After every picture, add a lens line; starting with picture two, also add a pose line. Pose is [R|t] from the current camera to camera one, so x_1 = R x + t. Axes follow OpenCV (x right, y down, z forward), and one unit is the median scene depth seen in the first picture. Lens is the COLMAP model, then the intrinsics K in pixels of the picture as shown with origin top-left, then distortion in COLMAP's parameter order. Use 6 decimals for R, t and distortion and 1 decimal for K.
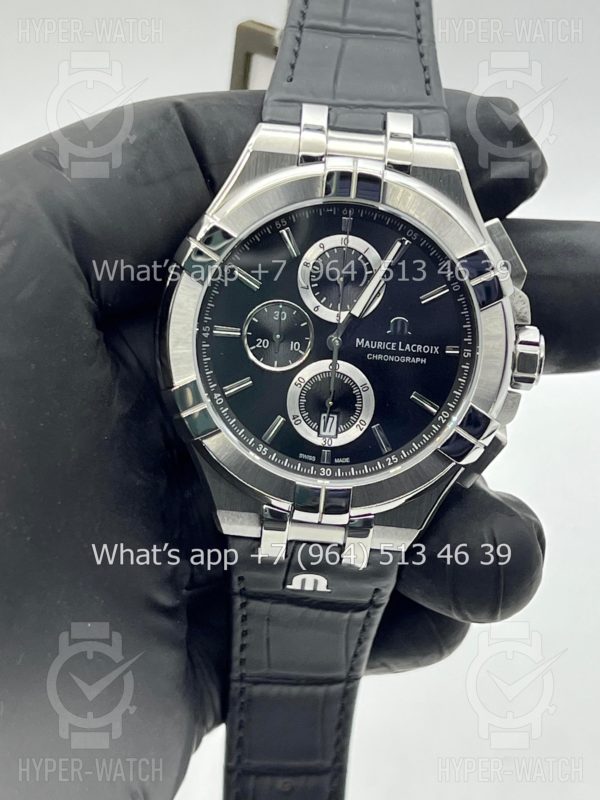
lens RADIAL K [[1902.6, 0, 297.7], [0, 1902.6, 400.6], [0, 0, 1]] dist [0.288446, 0.000000]
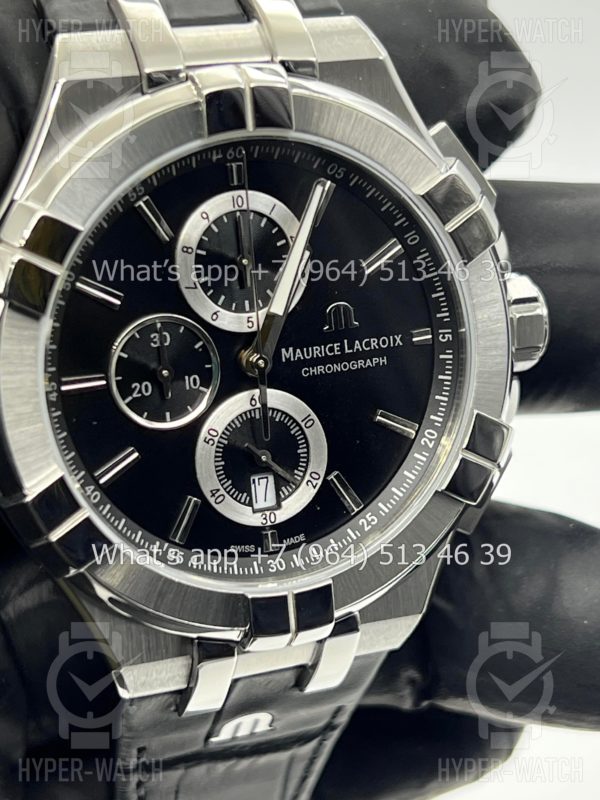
lens RADIAL K [[1902.6, 0, 299.4], [0, 1902.6, 402.5], [0, 0, 1]] dist [0.288446, 0.000000]
pose [[0.927113, -0.221545, 0.302289, -0.158697], [0.204422, 0.974957, 0.087581, -0.069471], [-0.314122, -0.019403, 0.949184, 0.397411]]
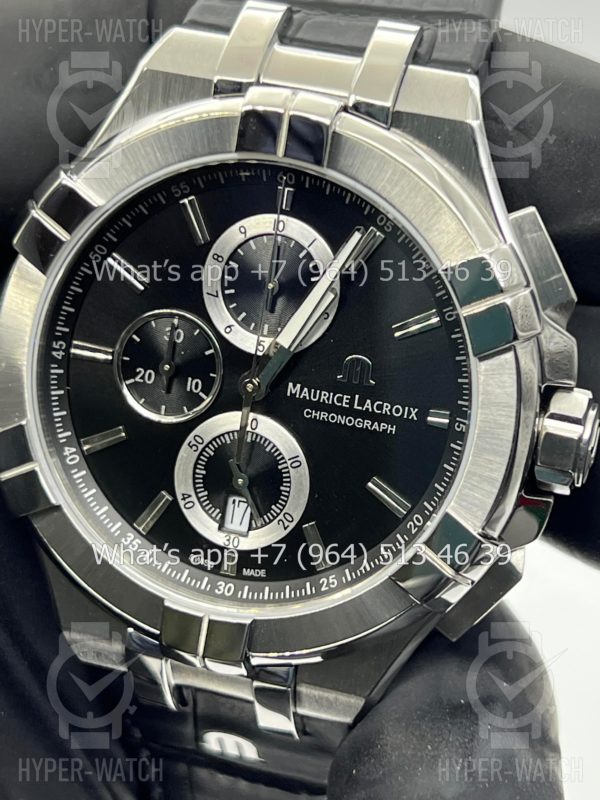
lens RADIAL K [[1902.6, 0, 299.0], [0, 1902.6, 404.4], [0, 0, 1]] dist [0.288446, 0.000000]
pose [[0.962822, 0.099854, -0.251002, 0.191050], [-0.092951, 0.994897, 0.039240, -0.050220], [0.253640, -0.014450, 0.967191, 0.398609]]
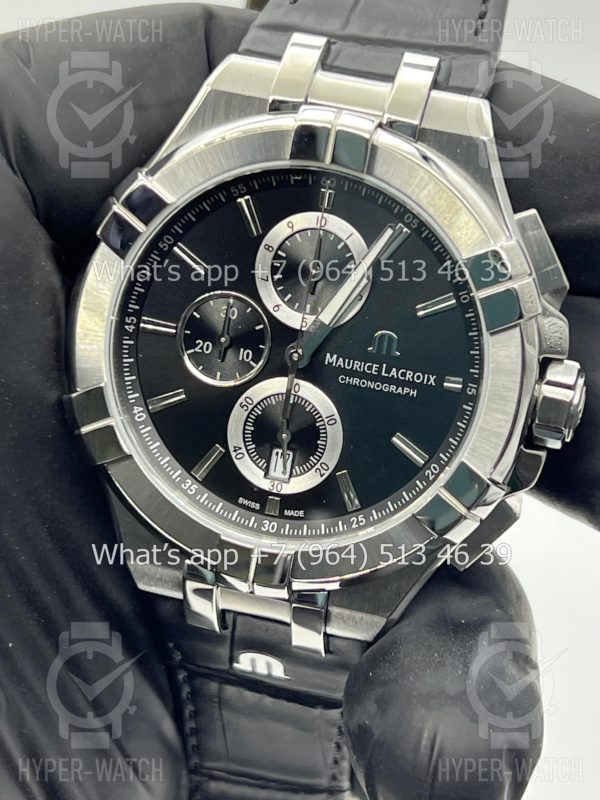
lens RADIAL K [[1902.6, 0, 297.0], [0, 1902.6, 397.8], [0, 0, 1]] dist [0.288446, 0.000000]
pose [[0.975574, 0.107872, -0.191360, 0.163646], [-0.105420, 0.994162, 0.022979, -0.031201], [0.192722, -0.002245, 0.981251, 0.268359]]
